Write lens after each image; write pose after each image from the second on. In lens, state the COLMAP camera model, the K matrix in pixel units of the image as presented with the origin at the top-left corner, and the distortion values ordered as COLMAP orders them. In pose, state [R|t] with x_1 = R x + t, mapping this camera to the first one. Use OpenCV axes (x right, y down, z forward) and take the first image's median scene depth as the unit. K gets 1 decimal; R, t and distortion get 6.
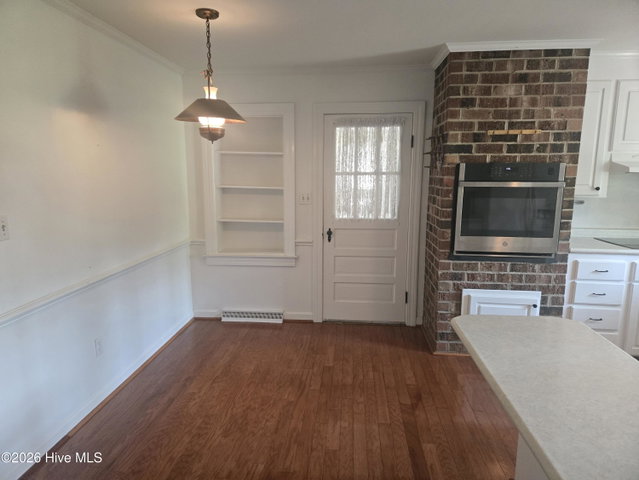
lens RADIAL K [[422.8, 0, 319.1], [0, 422.8, 242.9], [0, 0, 1]] dist [0.084581, -0.068367]
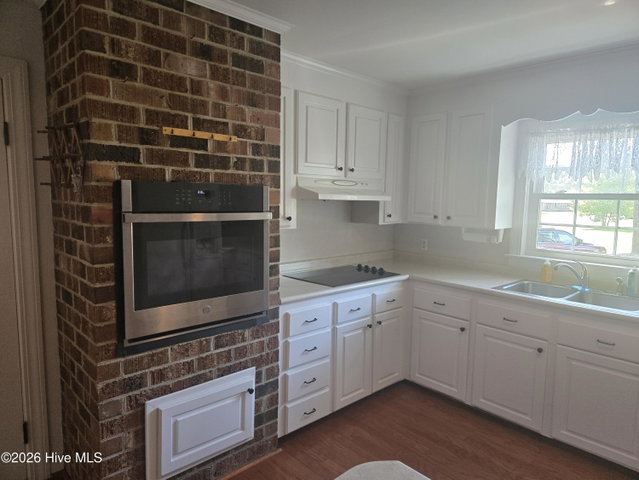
lens RADIAL K [[422.8, 0, 319.1], [0, 422.8, 242.9], [0, 0, 1]] dist [0.084581, -0.068367]
pose [[0.670164, -0.074191, 0.738496, 0.089766], [0.107692, 0.994182, 0.002150, -0.080571], [-0.734359, 0.078089, 0.674255, 0.452086]]
